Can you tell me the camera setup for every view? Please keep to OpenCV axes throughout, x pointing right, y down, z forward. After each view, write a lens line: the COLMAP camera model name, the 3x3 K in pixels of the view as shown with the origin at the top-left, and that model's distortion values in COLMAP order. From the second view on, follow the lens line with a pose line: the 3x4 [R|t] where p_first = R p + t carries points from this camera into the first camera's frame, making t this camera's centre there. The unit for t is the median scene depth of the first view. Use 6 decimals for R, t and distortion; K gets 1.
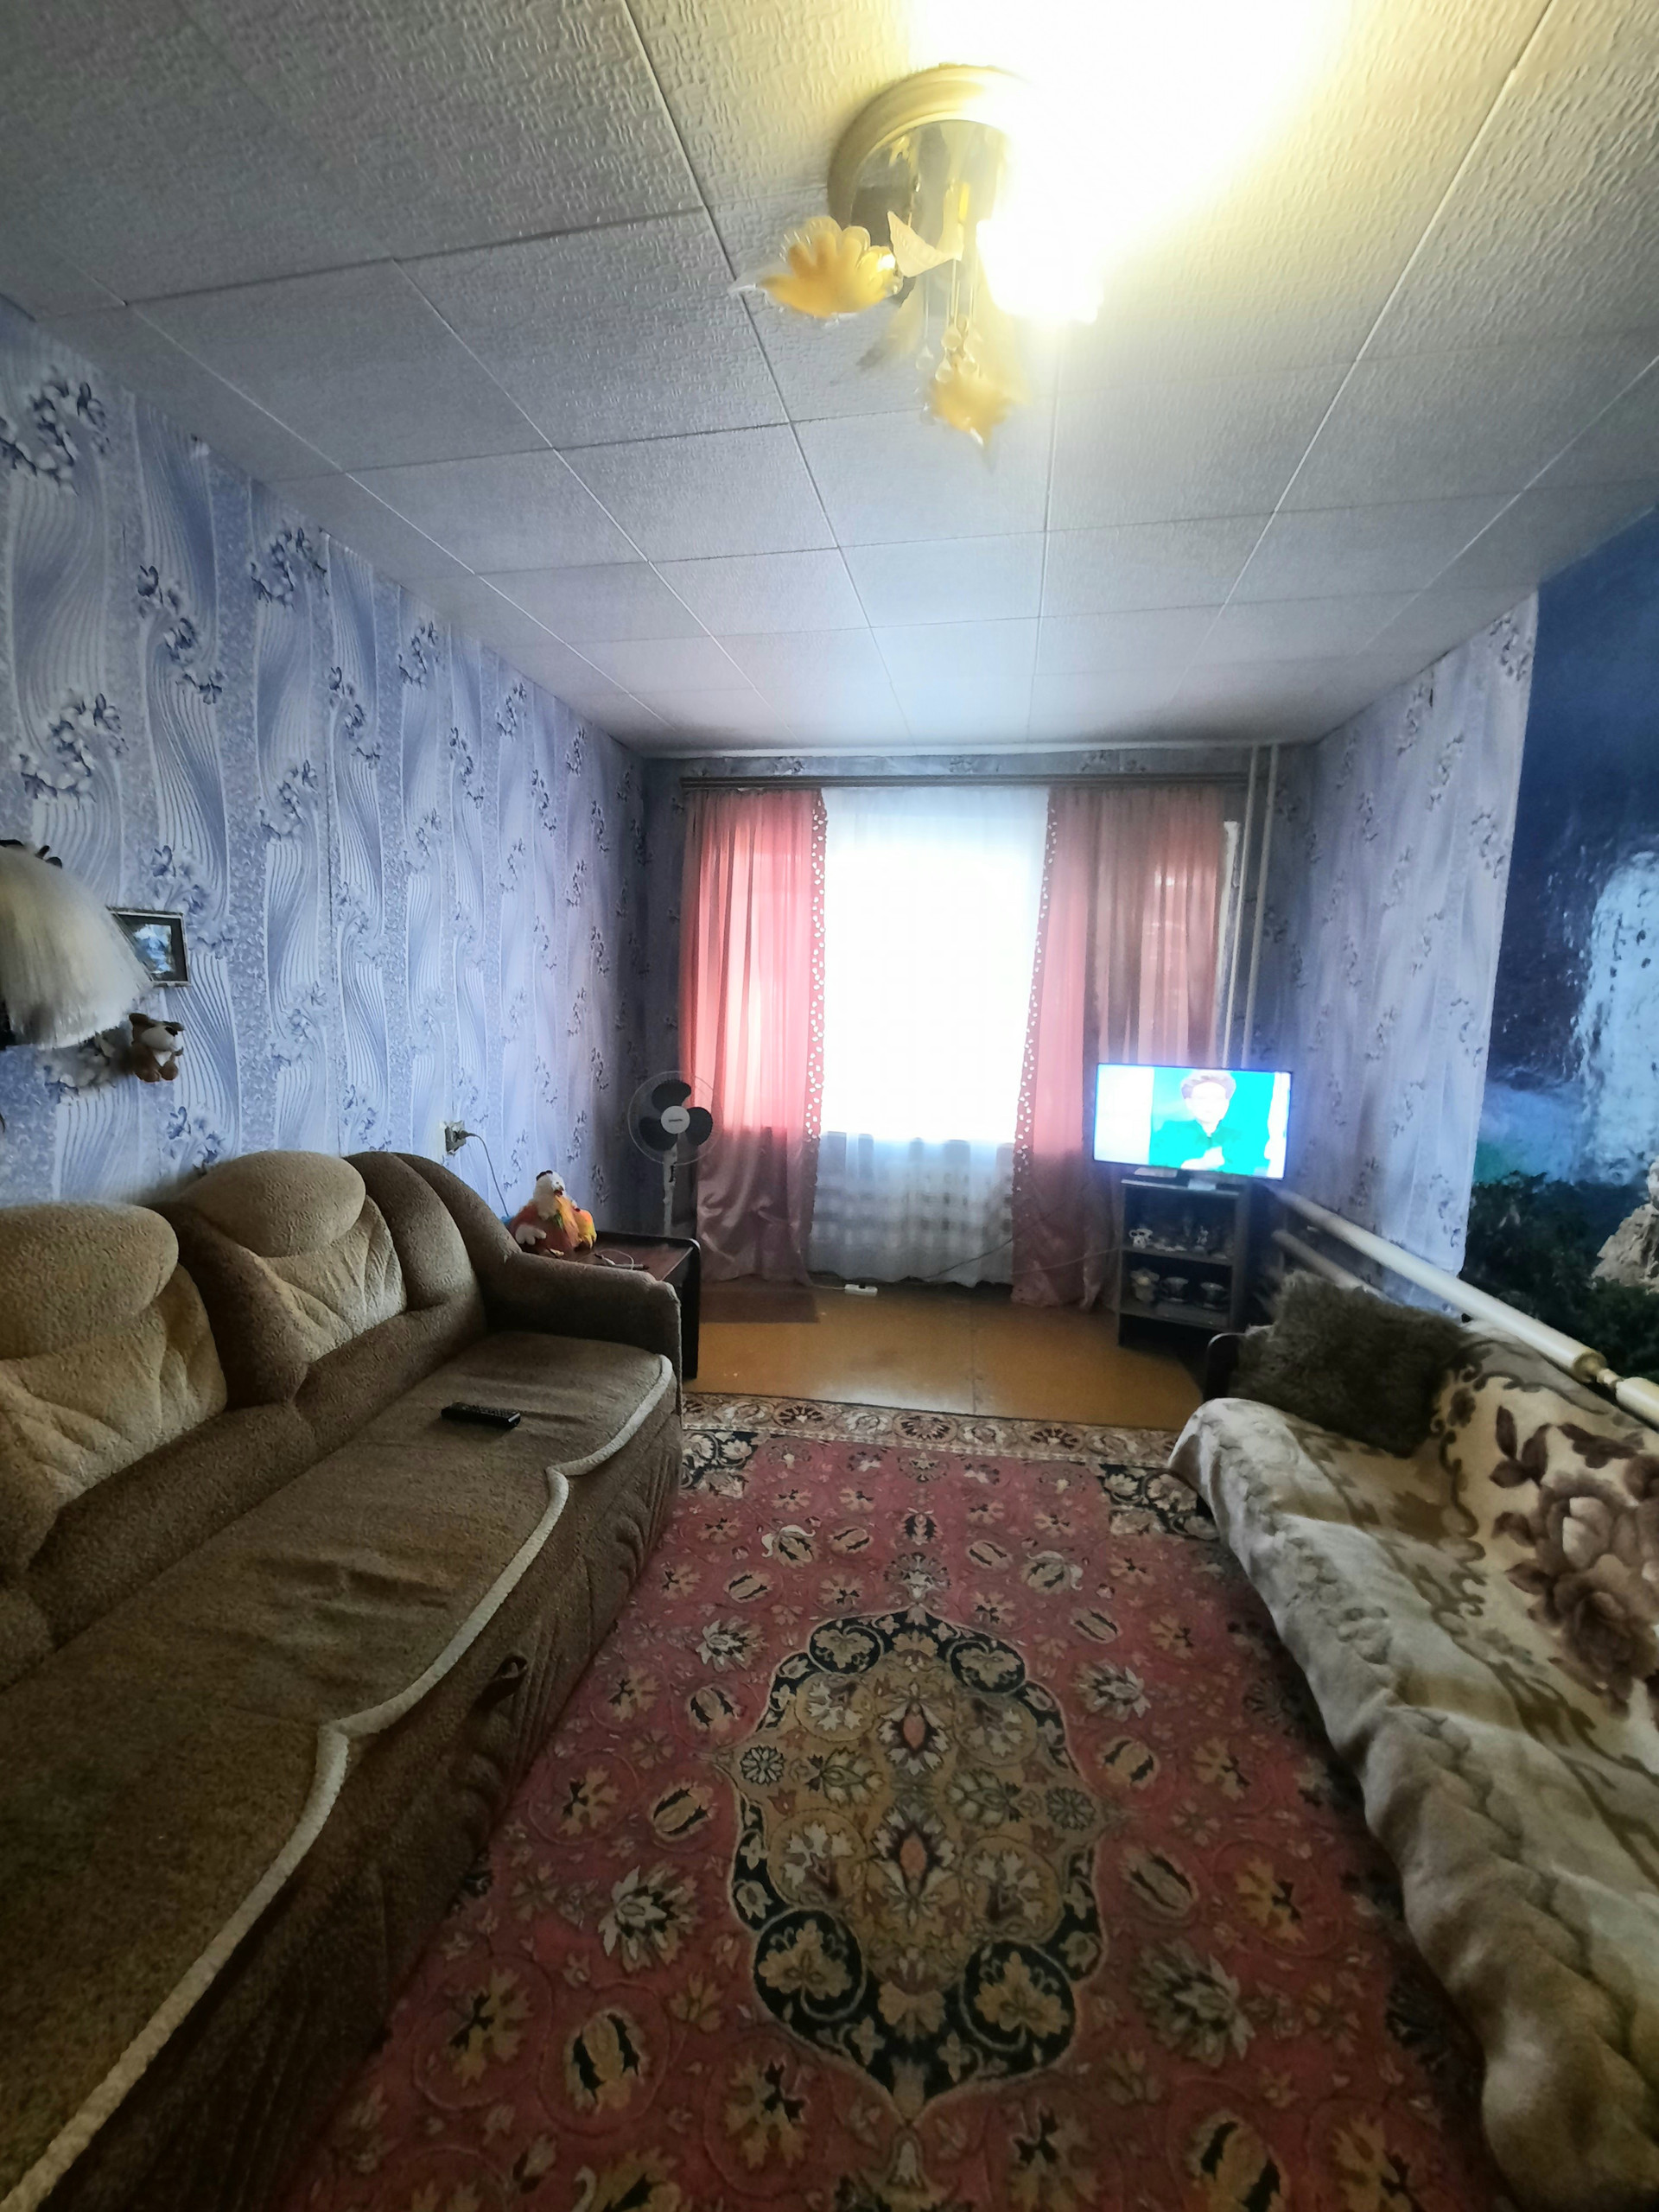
lens RADIAL K [[872.4, 0, 814.6], [0, 872.4, 1117.3], [0, 0, 1]] dist [0.002031, 0.000016]
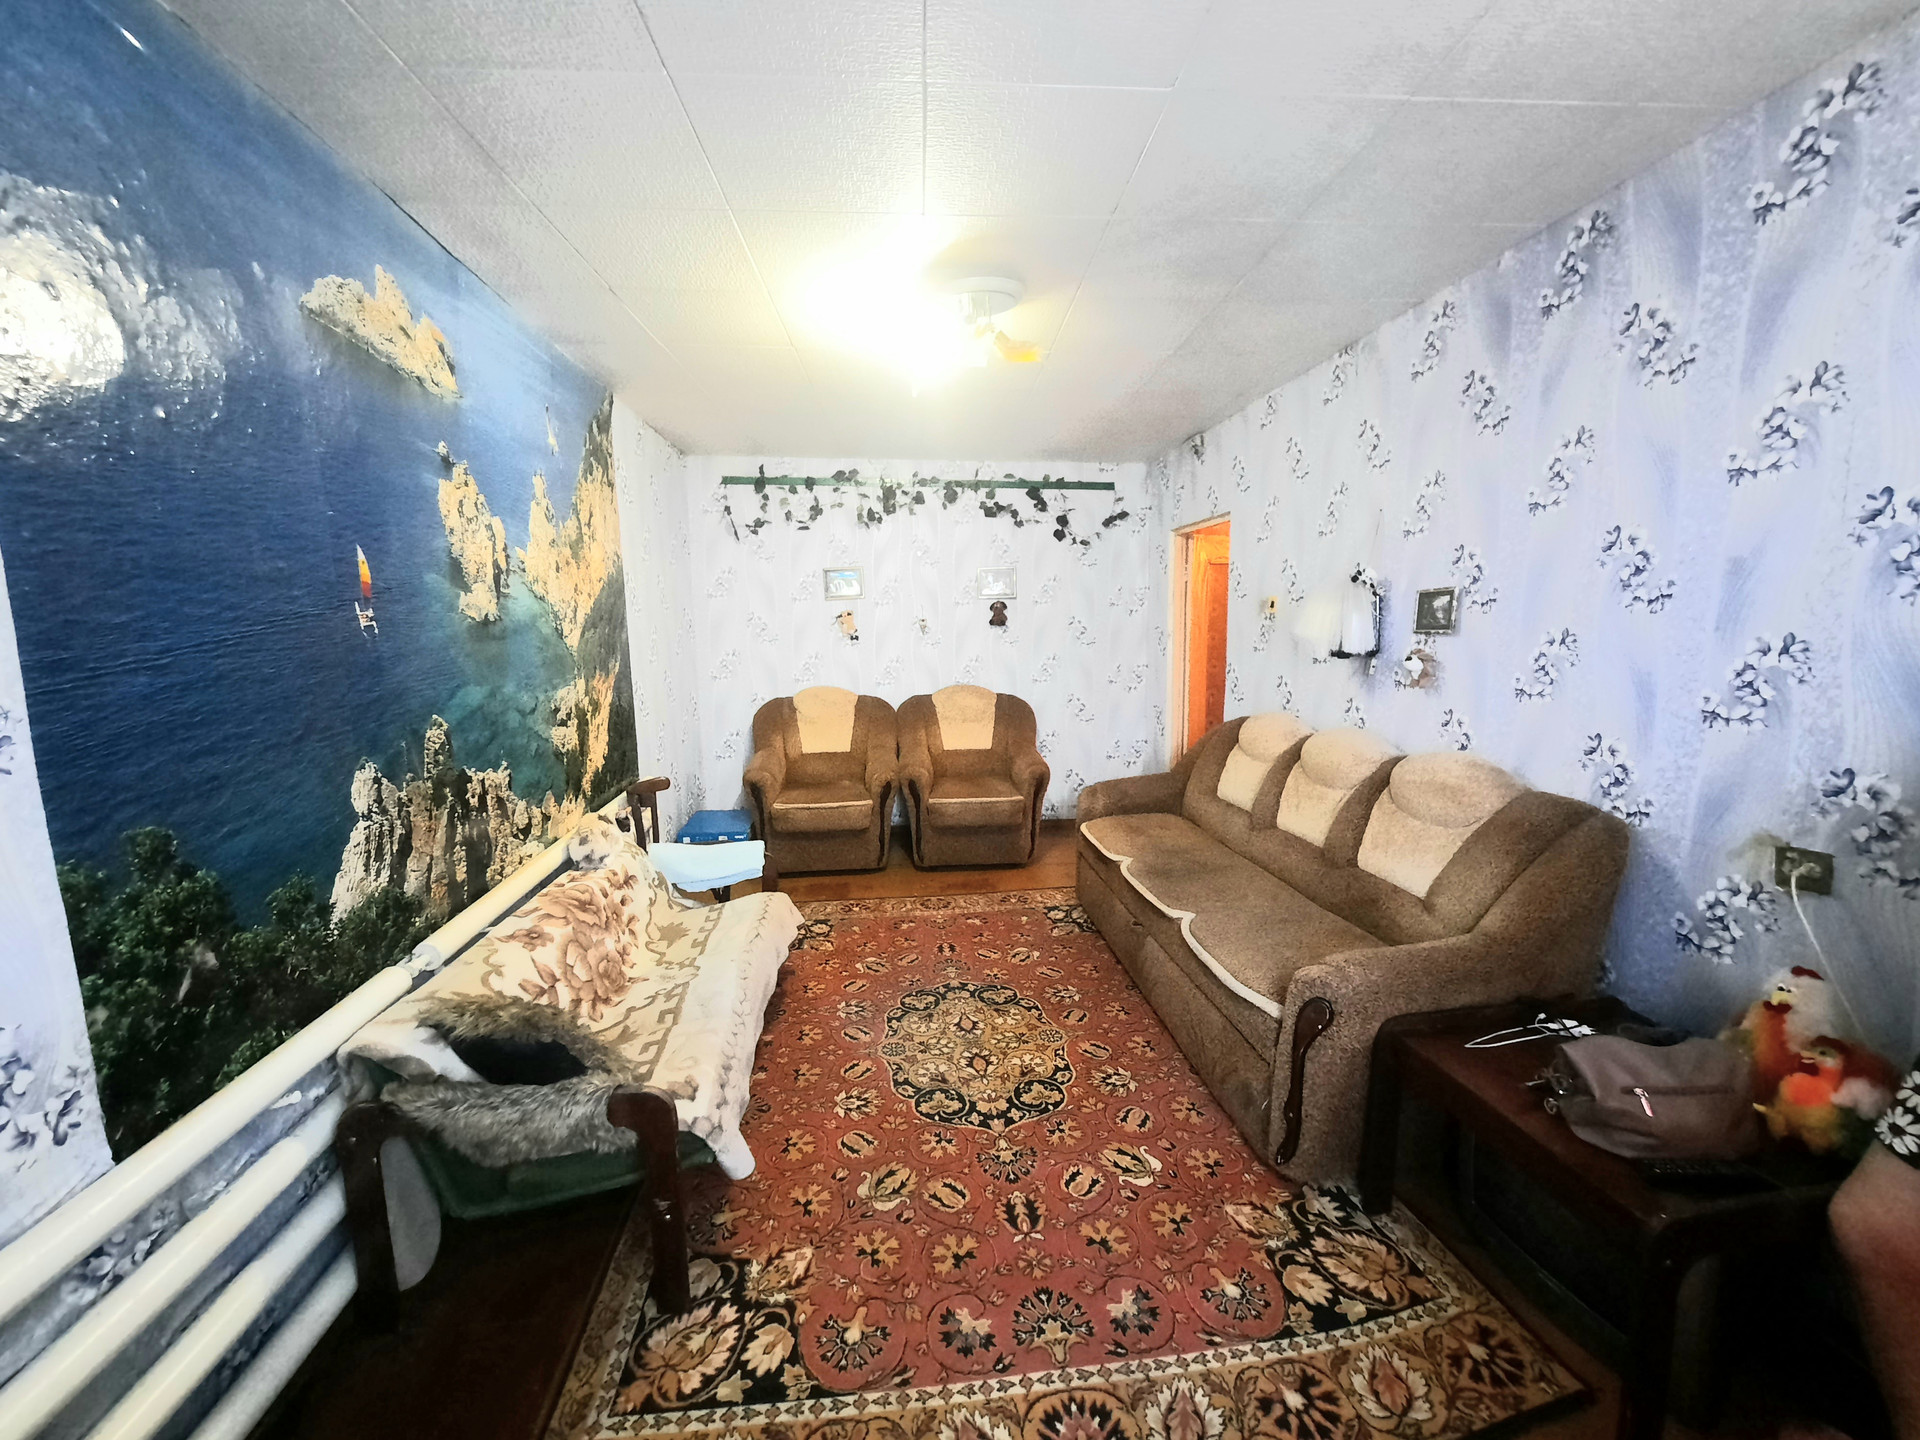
lens RADIAL K [[757.2, 0, 956.7], [0, 757.2, 728.2], [0, 0, 1]] dist [0.002031, 0.000016]
pose [[-0.964374, 0.022534, -0.263580, 0.422734], [-0.050493, 0.962369, 0.267015, -0.253580], [0.259678, 0.270812, -0.926946, 1.735690]]
